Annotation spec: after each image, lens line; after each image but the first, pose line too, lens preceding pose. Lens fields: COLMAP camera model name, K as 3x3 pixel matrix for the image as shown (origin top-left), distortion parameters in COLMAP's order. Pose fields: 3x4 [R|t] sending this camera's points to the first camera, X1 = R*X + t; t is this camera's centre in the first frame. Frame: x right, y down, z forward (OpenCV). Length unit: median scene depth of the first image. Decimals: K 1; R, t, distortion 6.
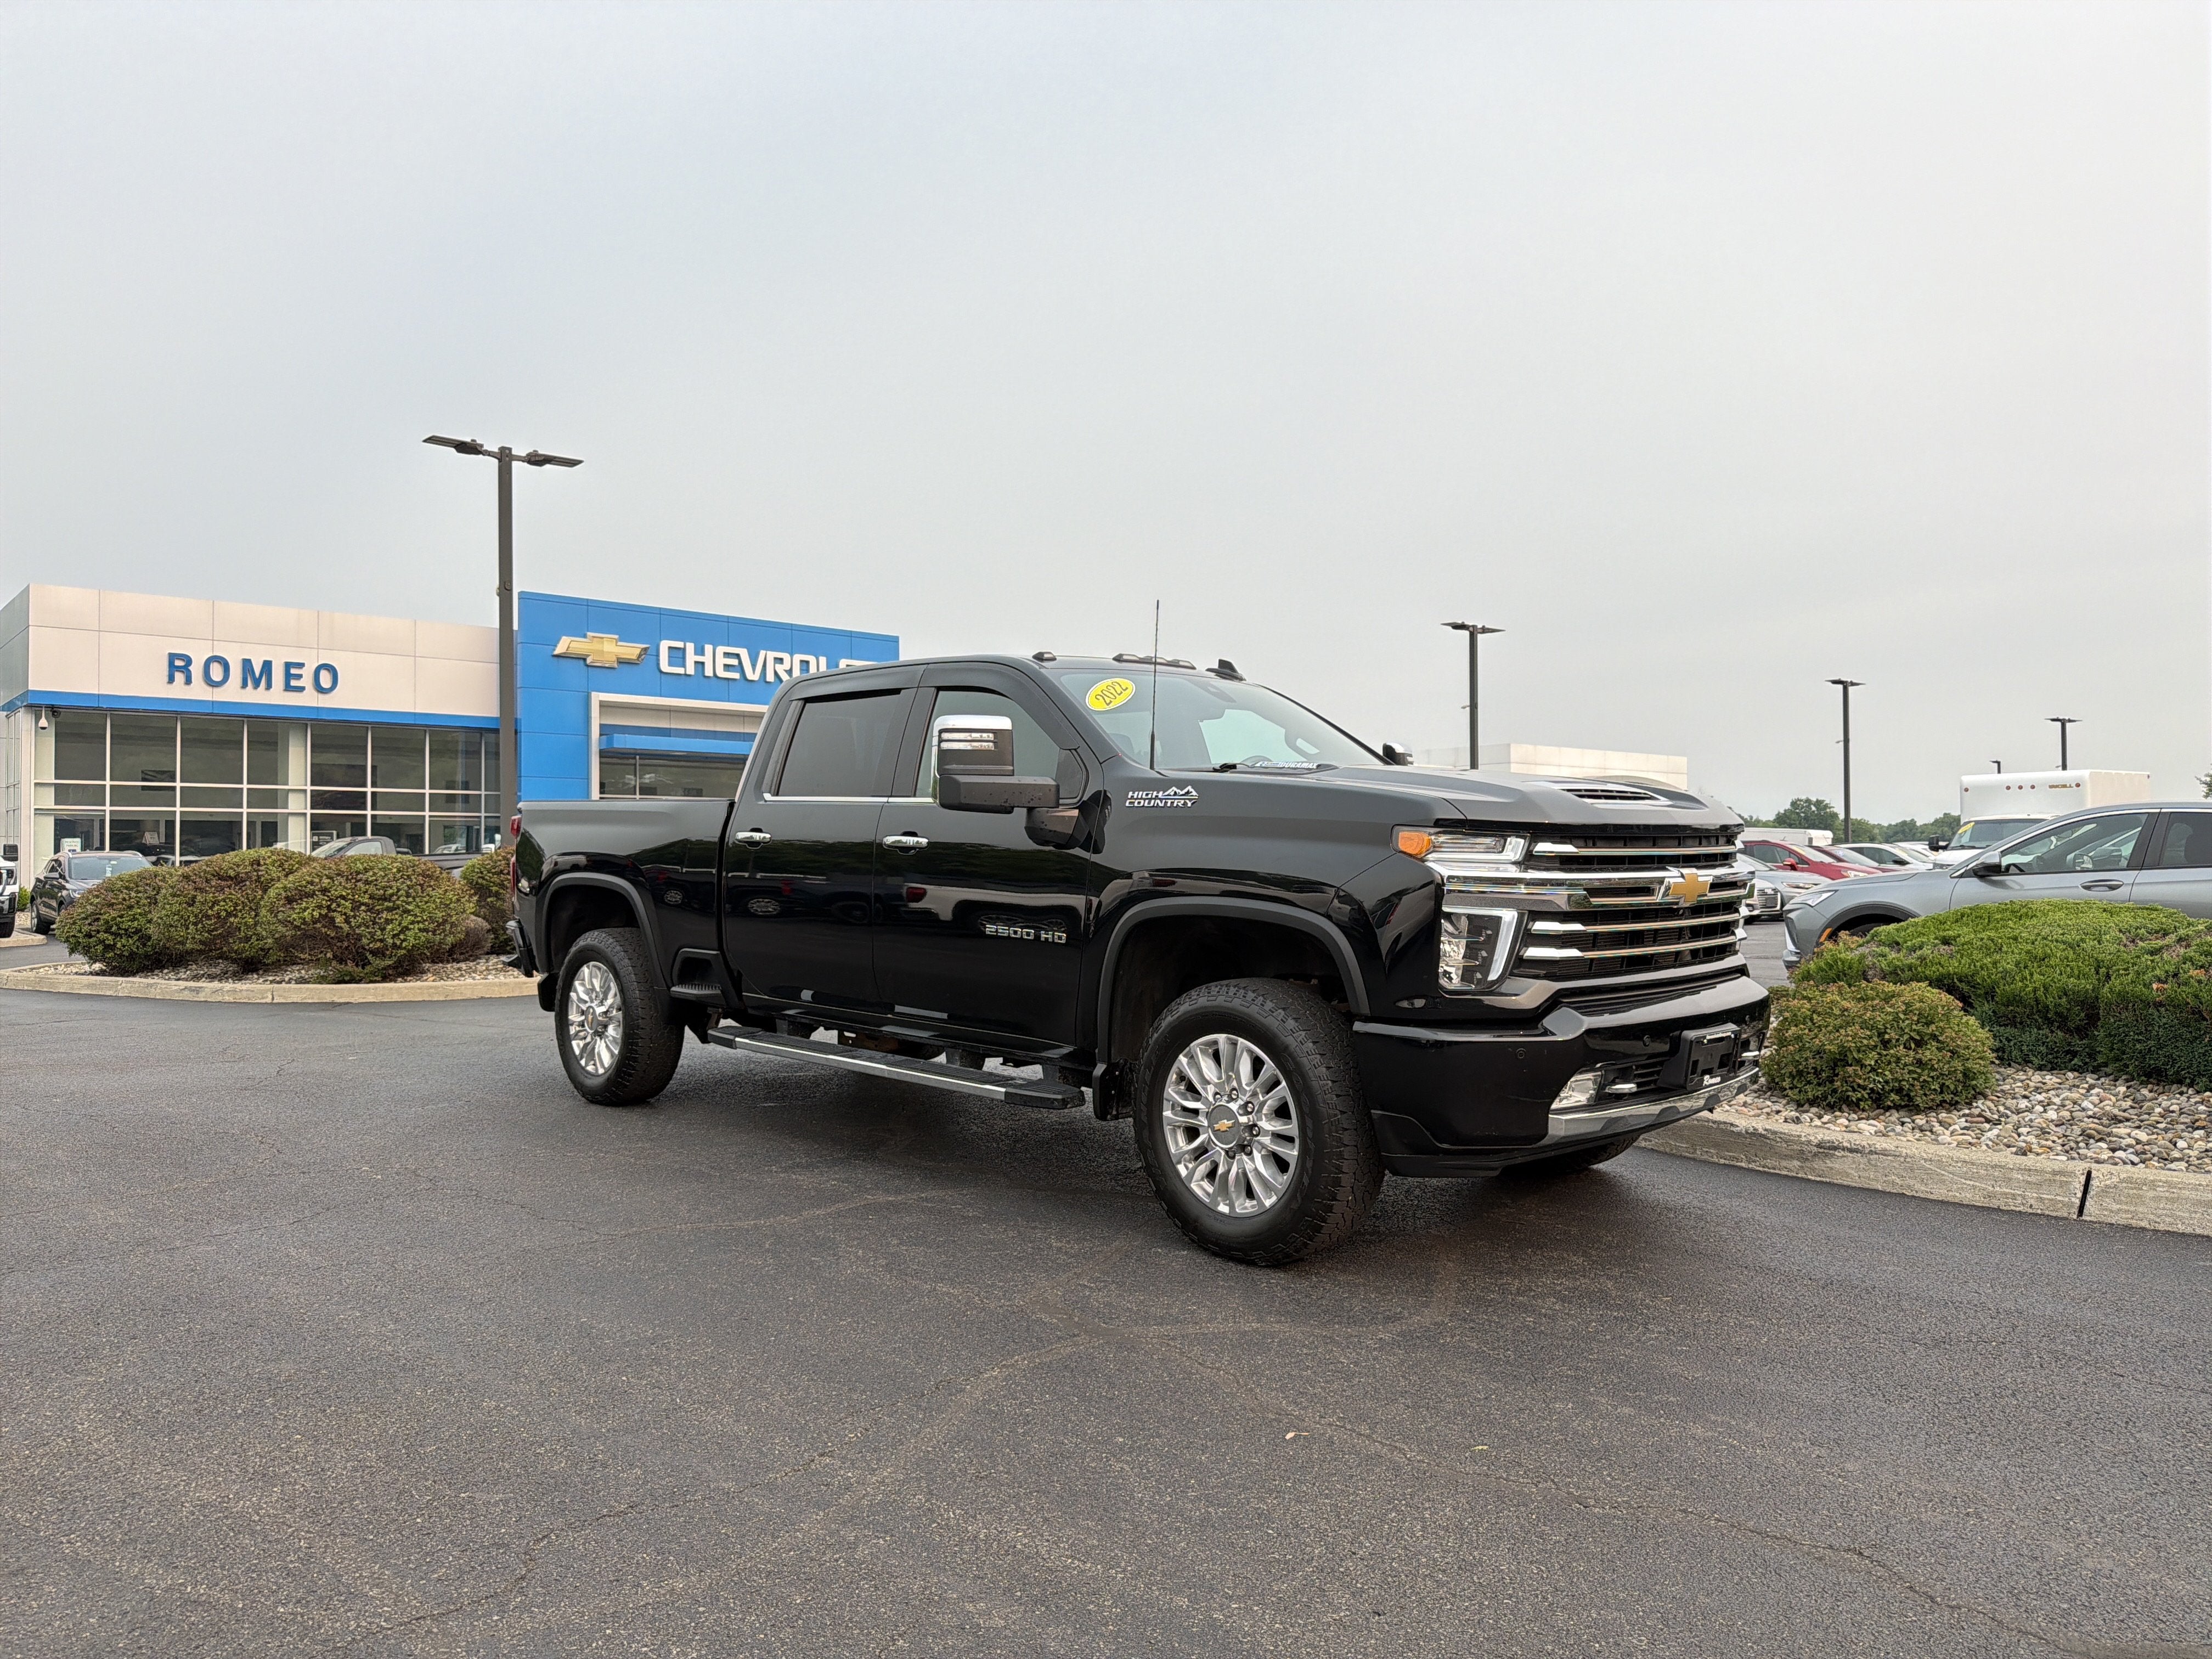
lens RADIAL K [[1574.3, 0, 1144.0], [0, 1574.3, 852.7], [0, 0, 1]] dist [0.031755, -0.104763]
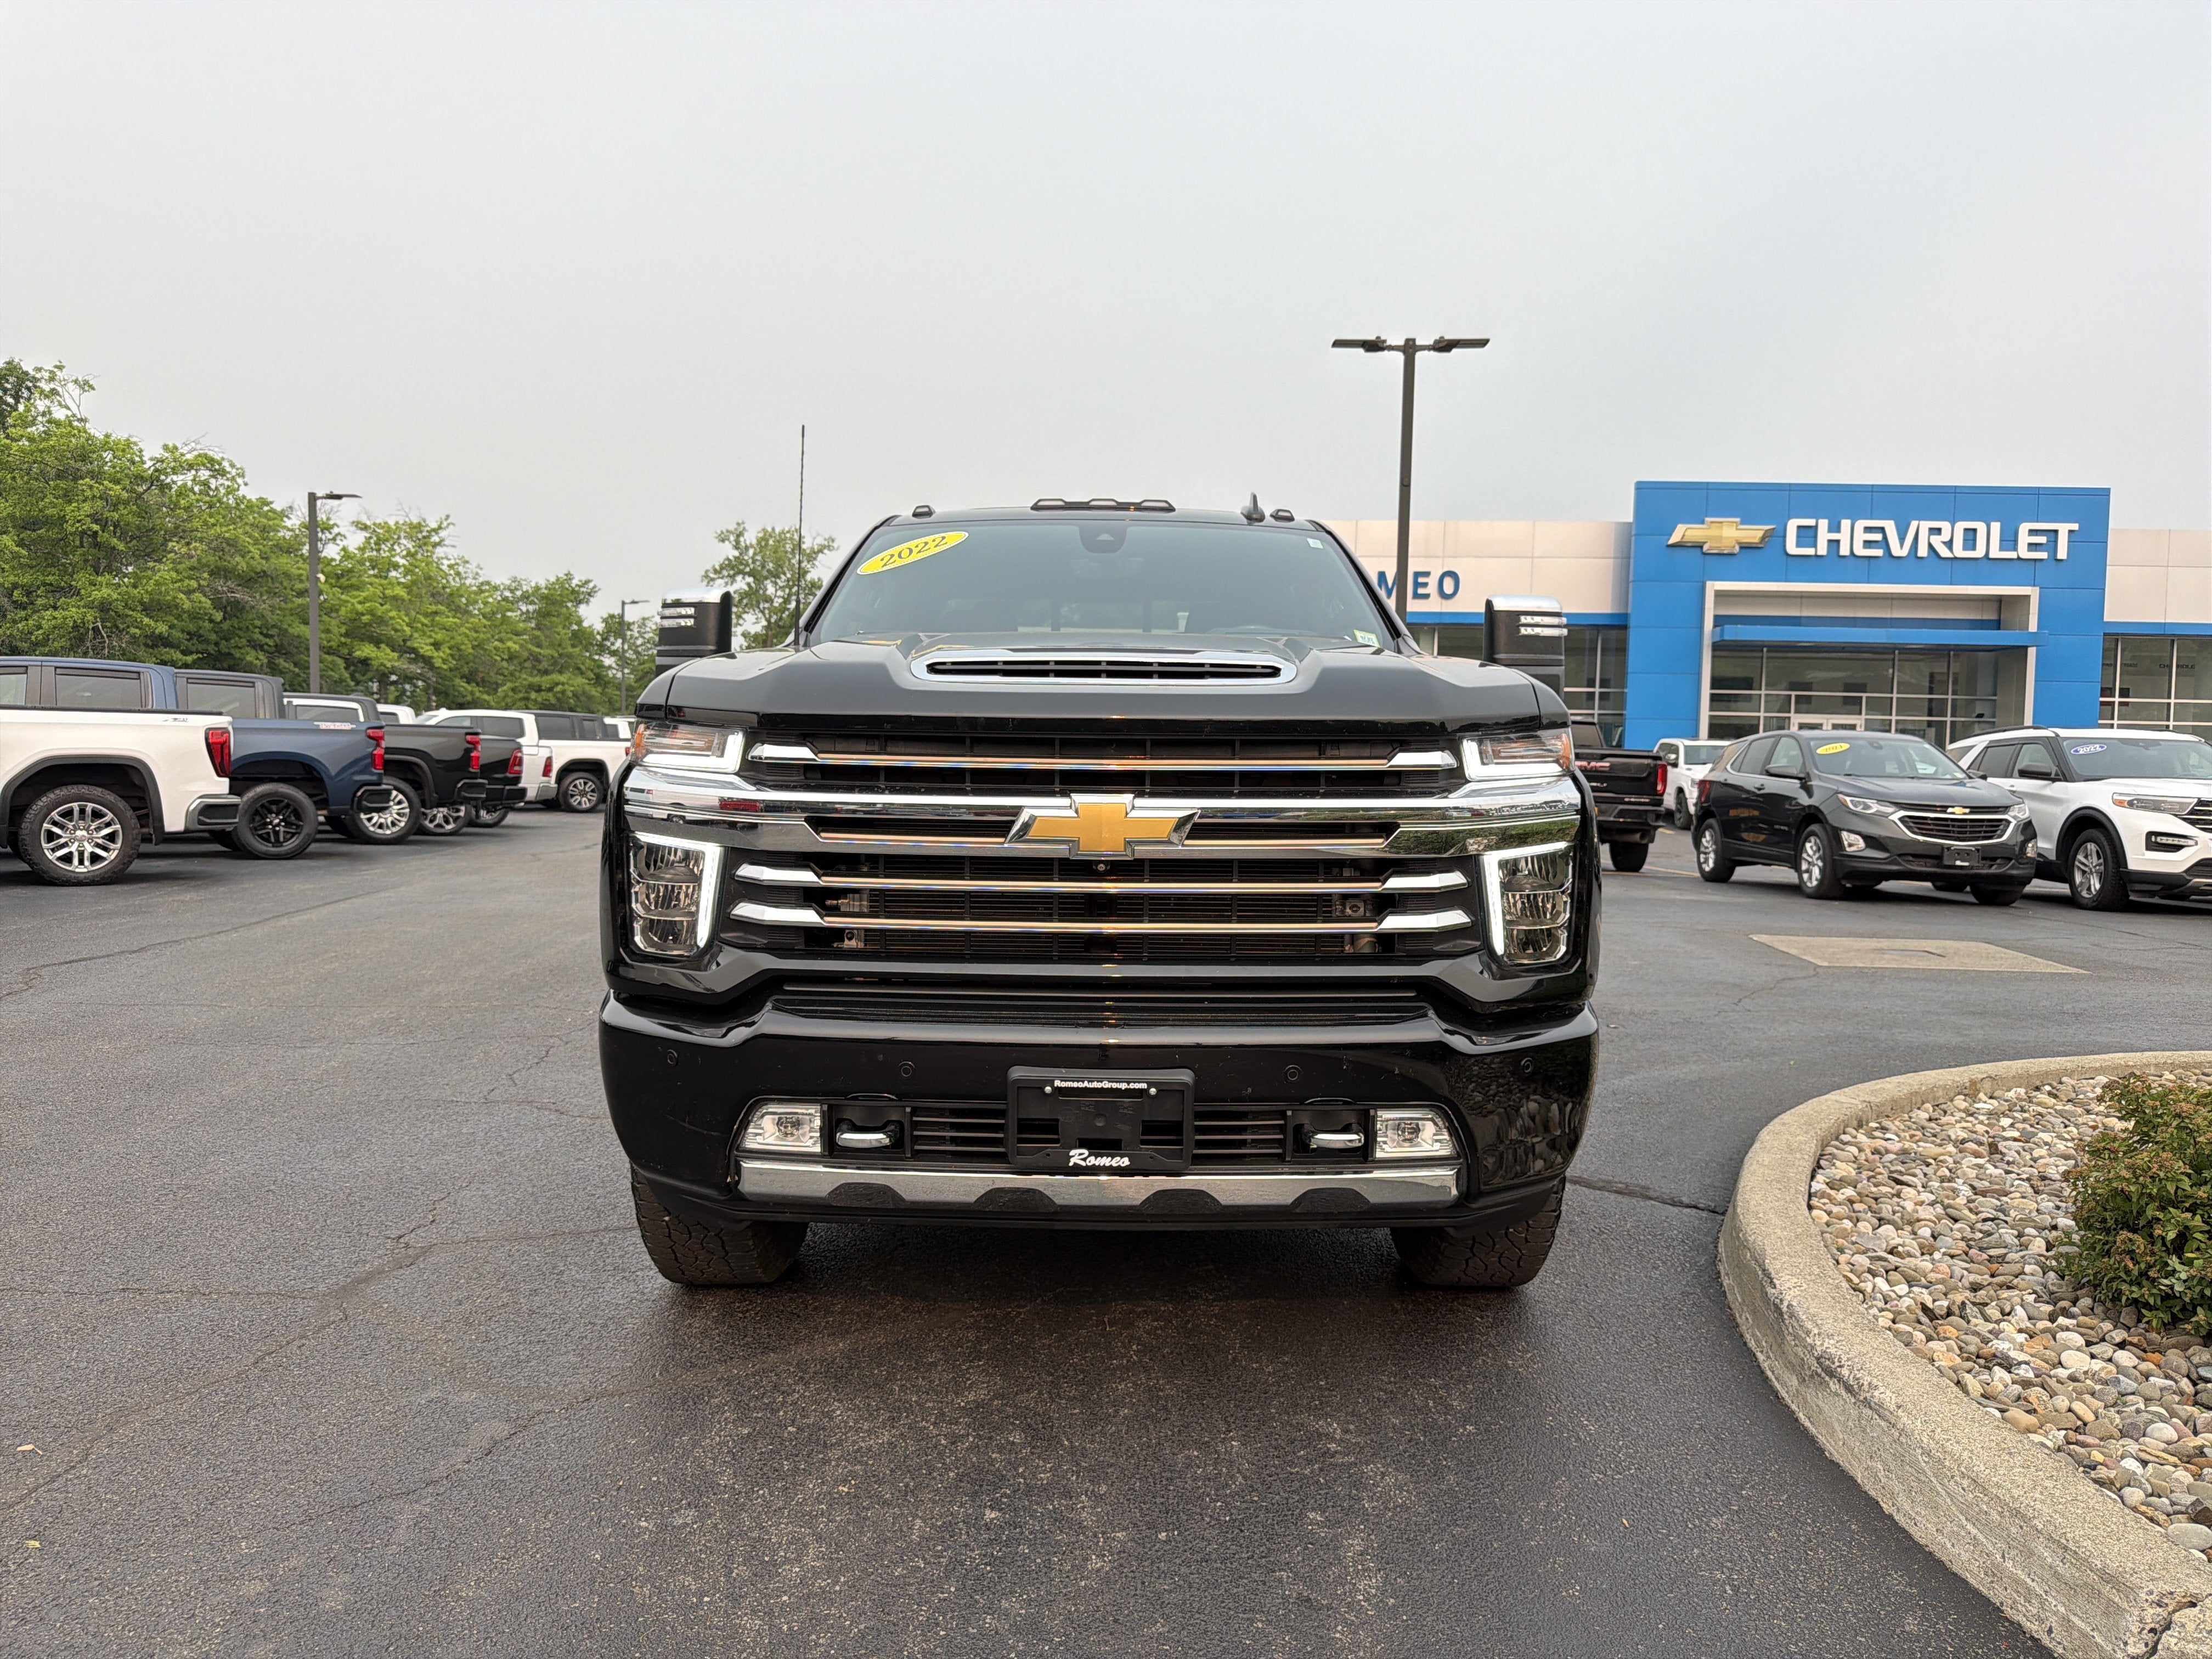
lens RADIAL K [[1559.6, 0, 1099.4], [0, 1559.6, 881.9], [0, 0, 1]] dist [0.073543, -0.133784]
pose [[0.695446, 0.075866, -0.714562, 0.094346], [-0.016179, 0.995812, 0.089982, -0.001130], [0.718396, -0.051017, 0.693761, 0.075877]]
